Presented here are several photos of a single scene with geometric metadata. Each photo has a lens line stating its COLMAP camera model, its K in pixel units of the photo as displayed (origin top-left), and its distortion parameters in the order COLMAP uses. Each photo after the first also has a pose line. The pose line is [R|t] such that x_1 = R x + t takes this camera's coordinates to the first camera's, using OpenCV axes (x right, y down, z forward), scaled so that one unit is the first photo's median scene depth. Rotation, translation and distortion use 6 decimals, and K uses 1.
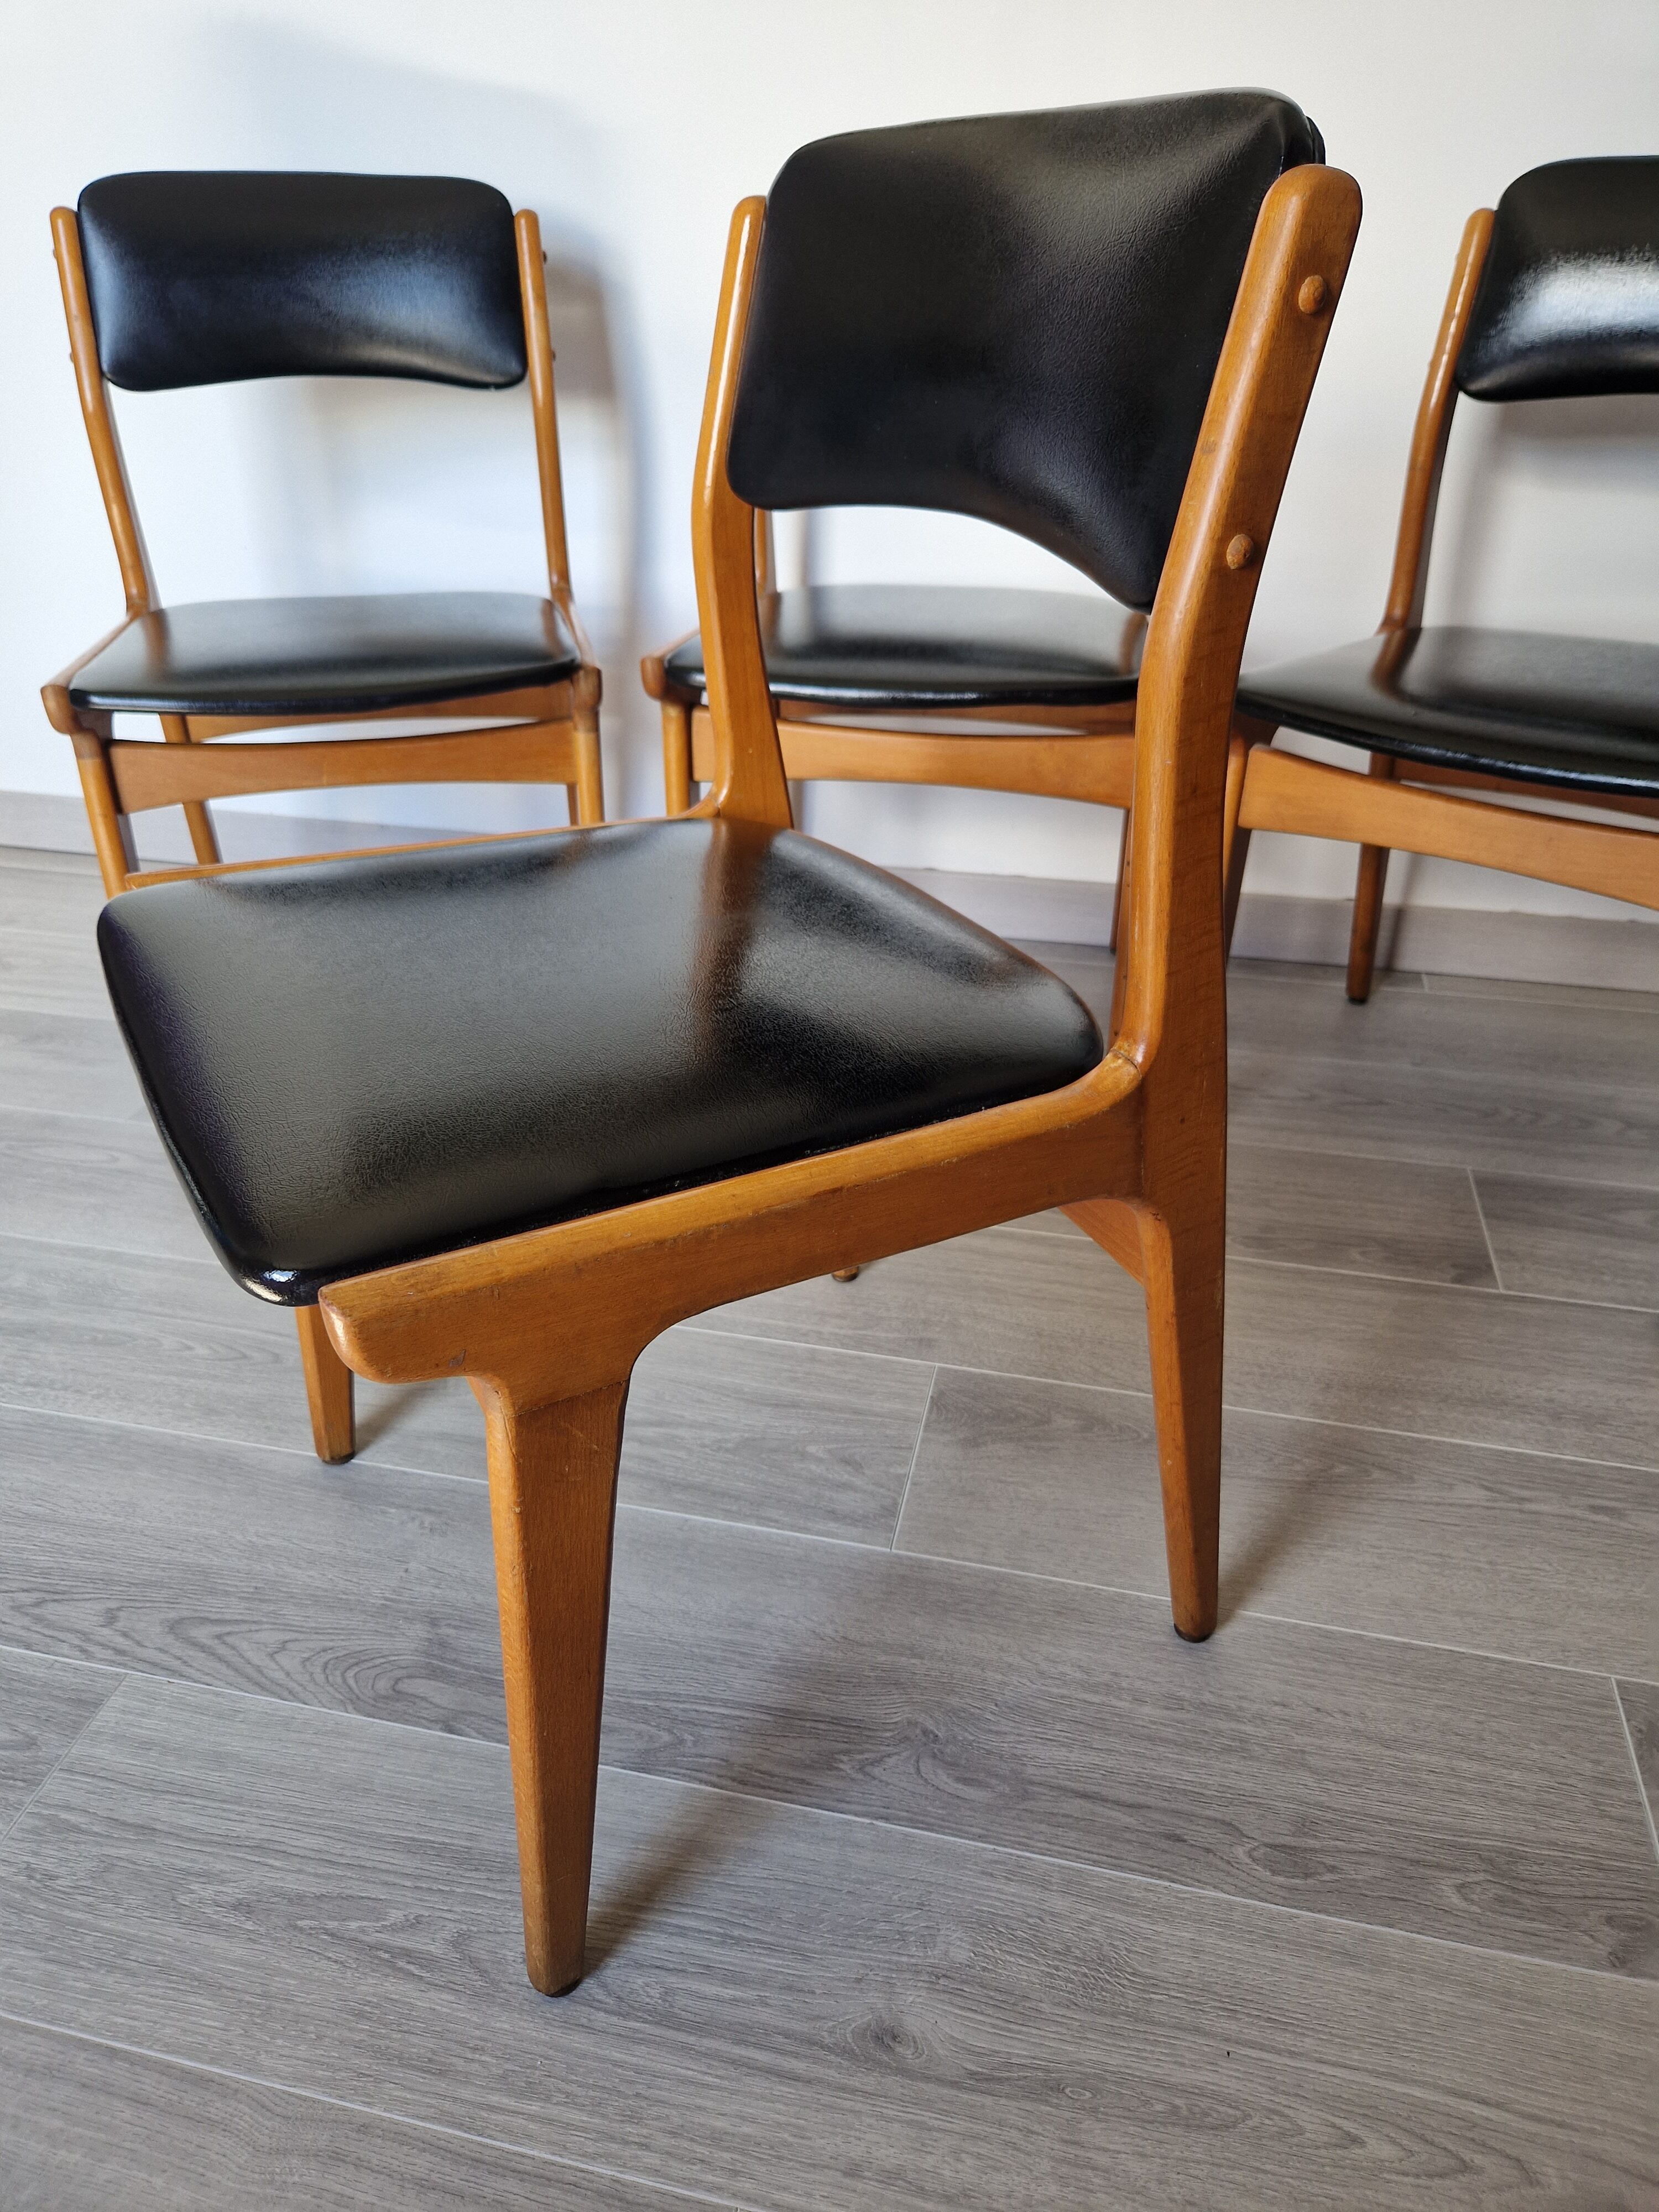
lens RADIAL K [[1509.8, 0, 822.4], [0, 1509.8, 1108.4], [0, 0, 1]] dist [0.057325, -0.050495]
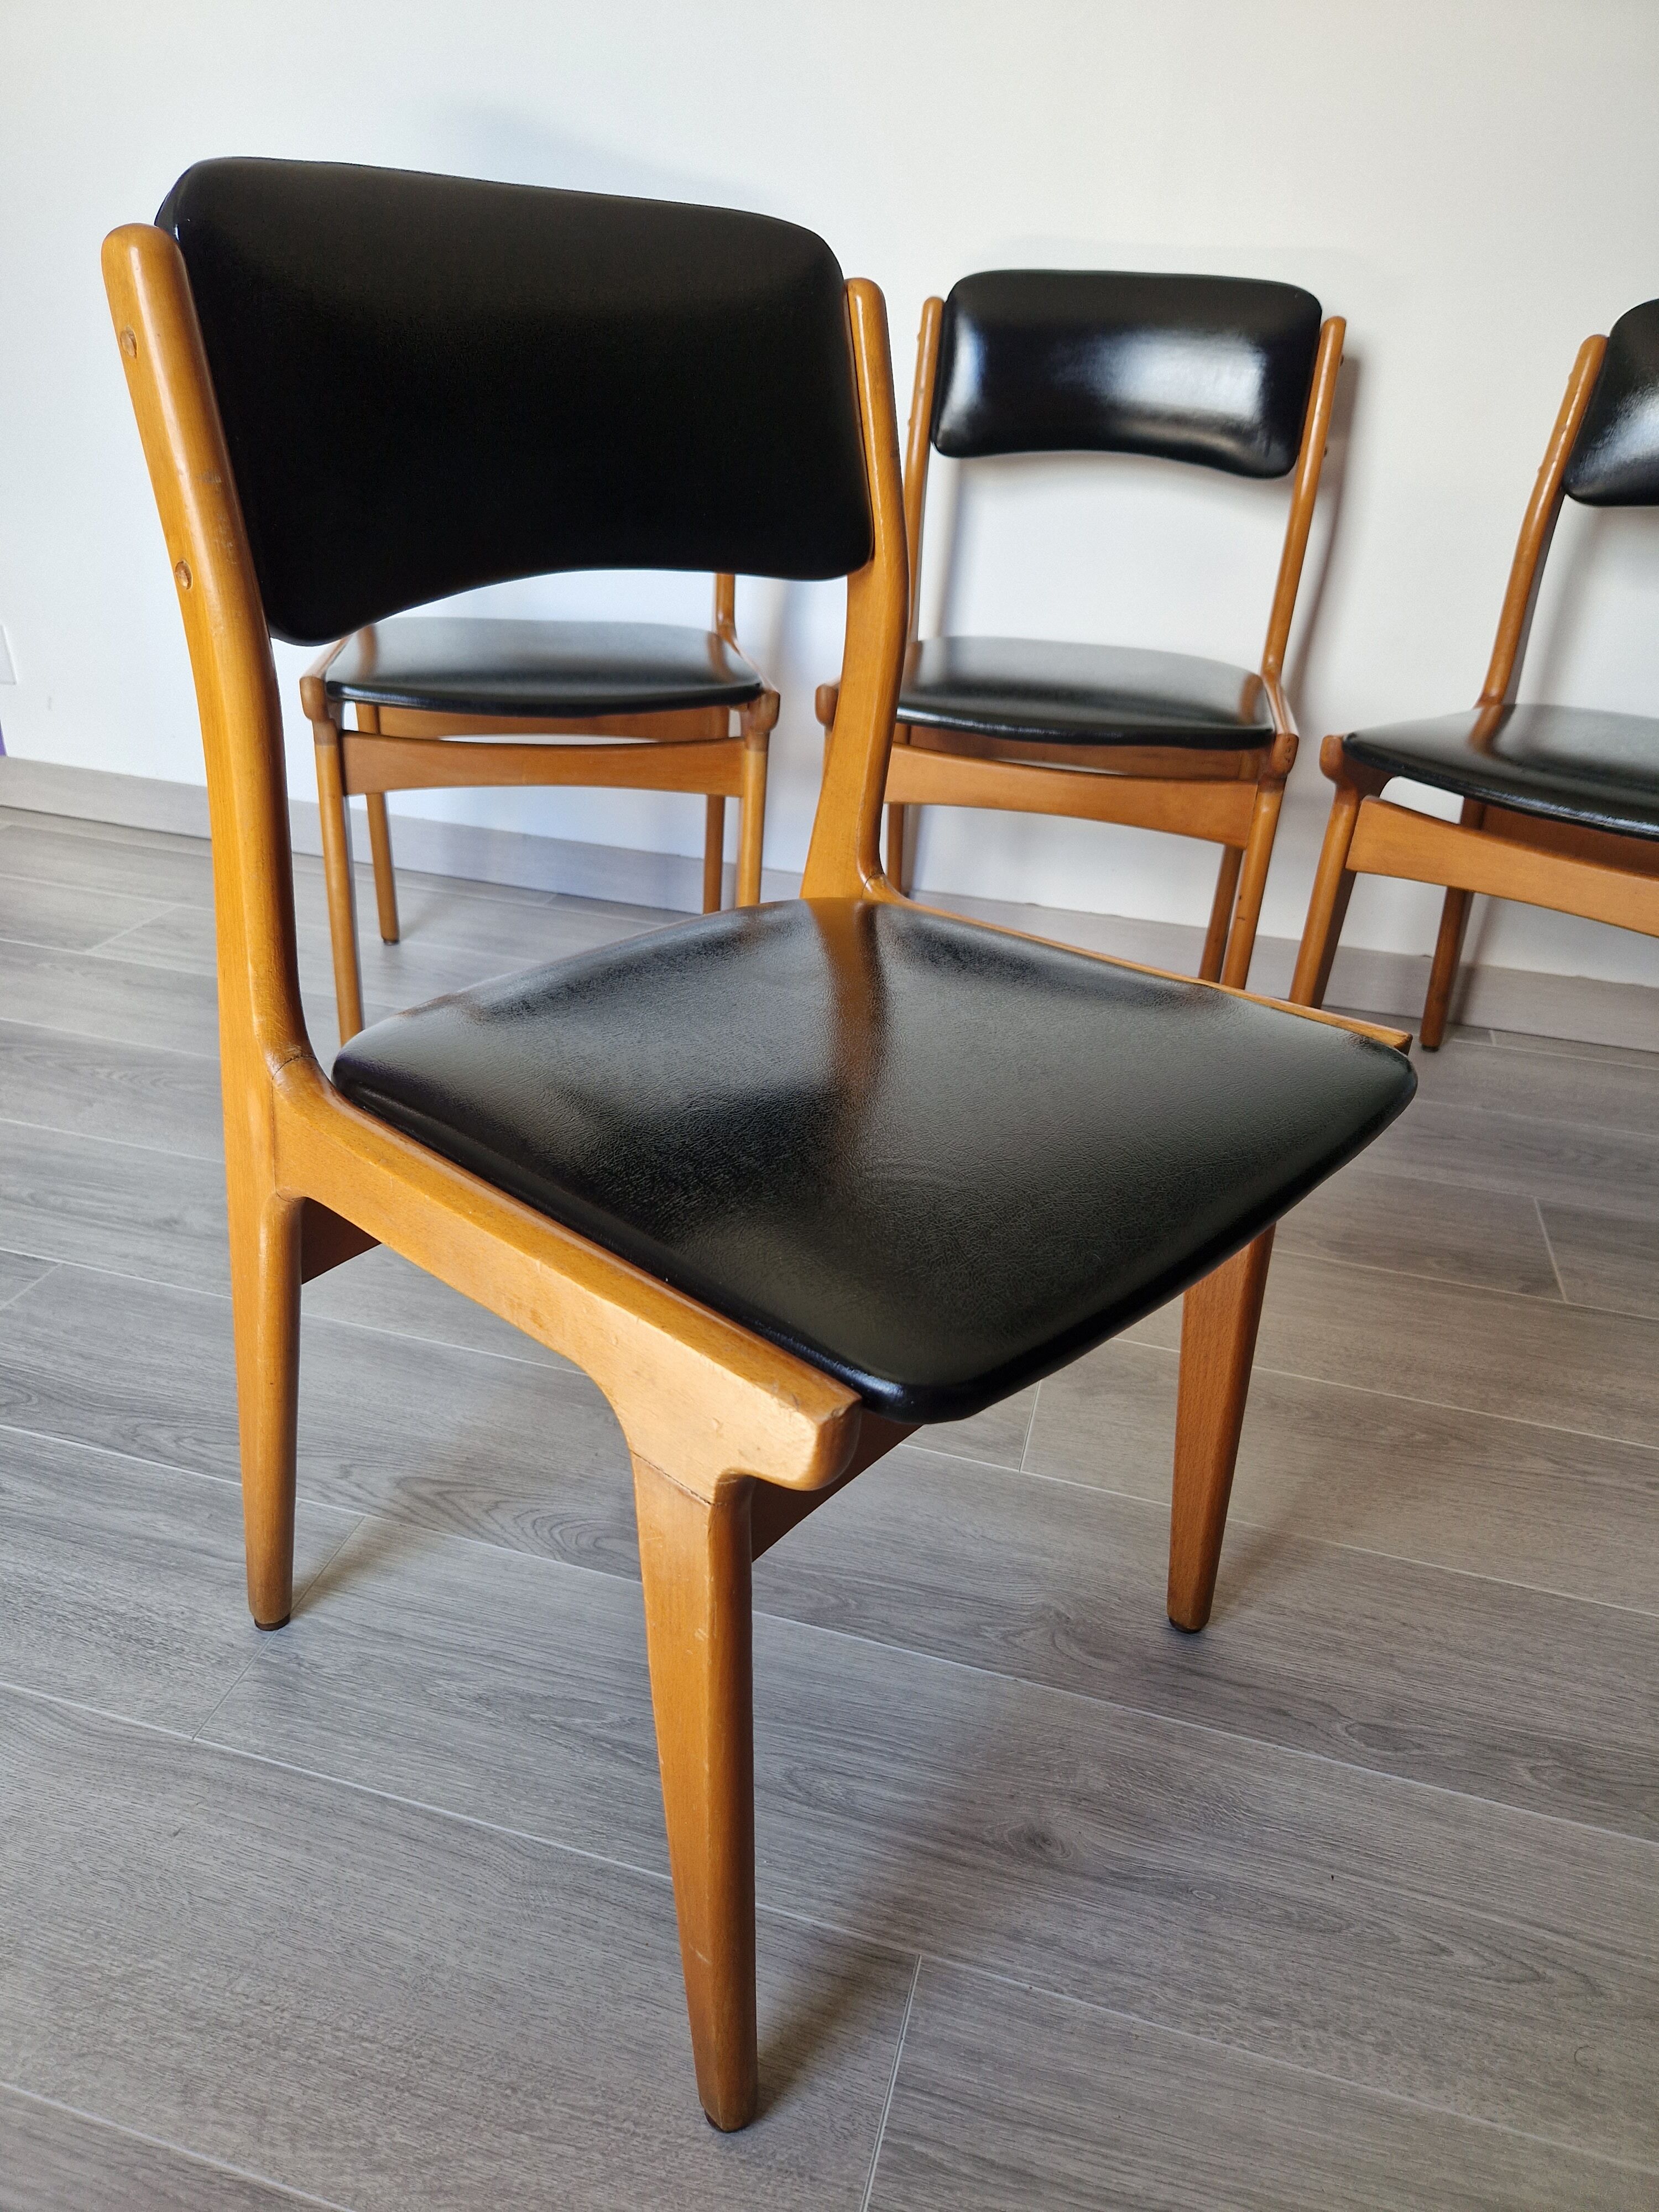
lens RADIAL K [[1509.8, 0, 798.1], [0, 1509.8, 1113.8], [0, 0, 1]] dist [0.057325, -0.050495]
pose [[0.997395, 0.068649, -0.022145, -0.106881], [-0.069439, 0.996895, -0.037135, 0.074821], [0.019527, 0.038576, 0.999065, -0.134790]]
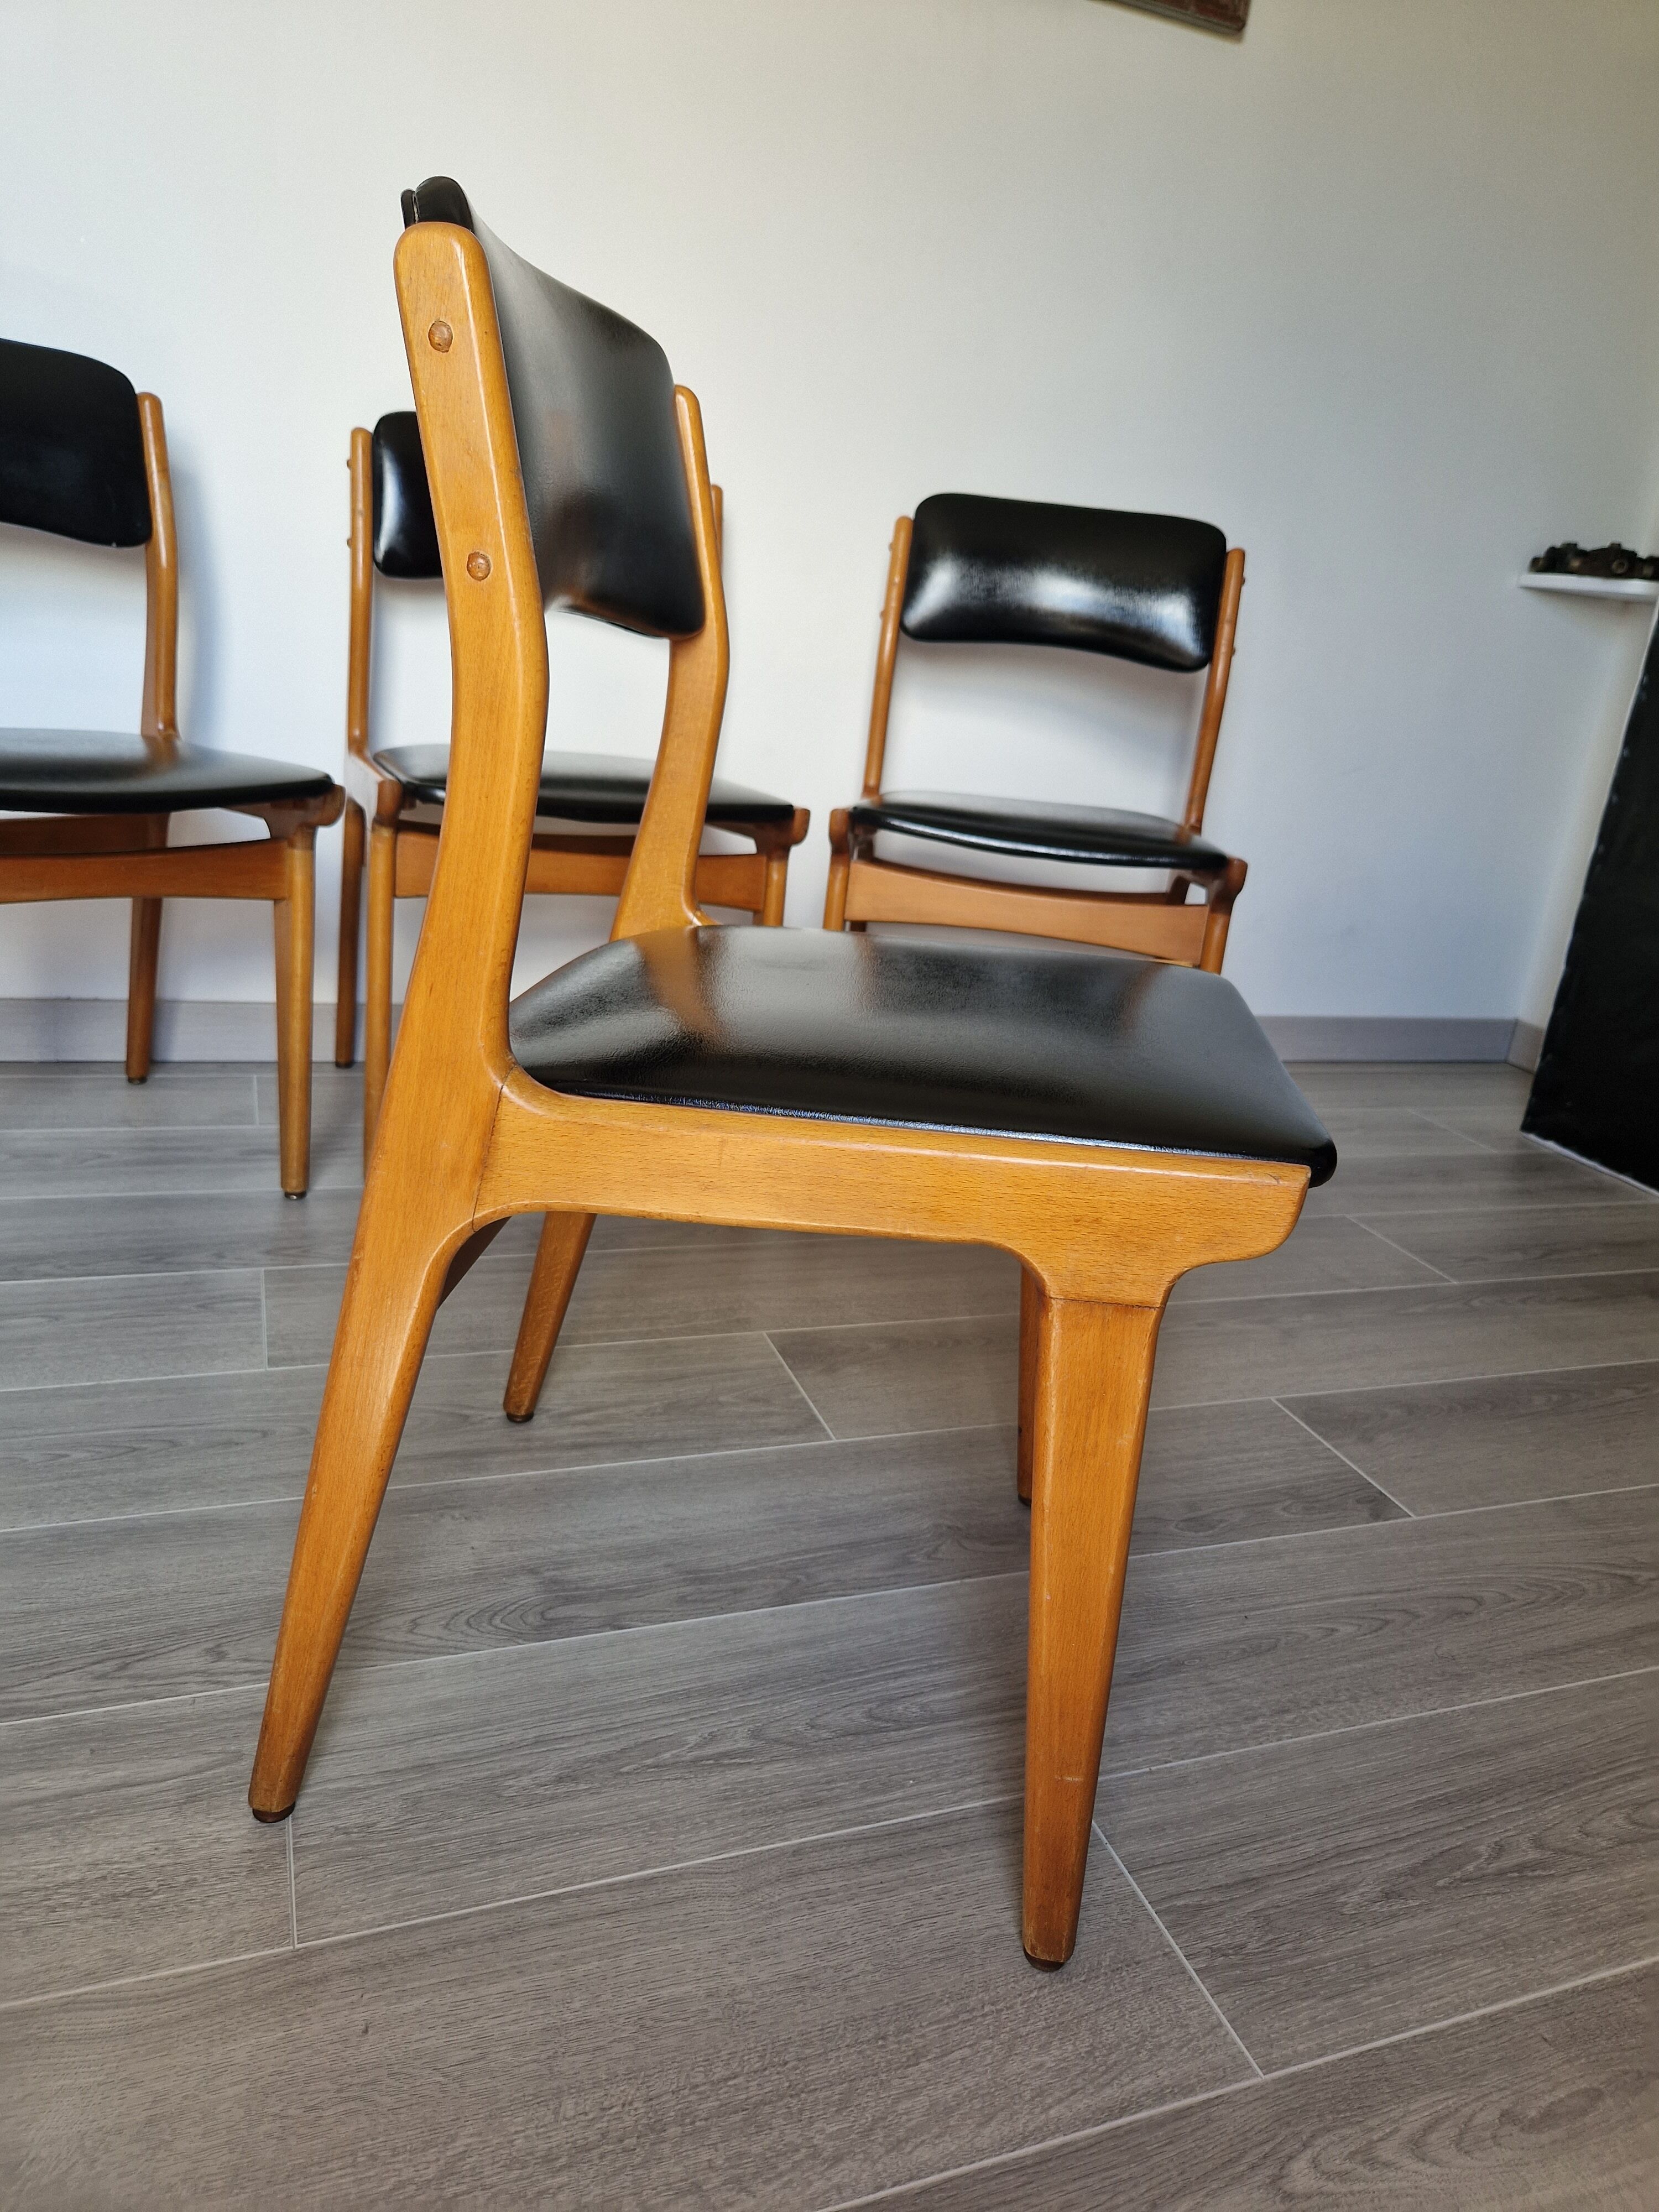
lens RADIAL K [[1509.8, 0, 844.9], [0, 1509.8, 1101.2], [0, 0, 1]] dist [0.057325, -0.050495]
pose [[0.822711, -0.080191, 0.562776, -0.594596], [0.176833, 0.976984, -0.119296, 0.158819], [-0.540257, 0.197663, 0.817956, -0.077189]]
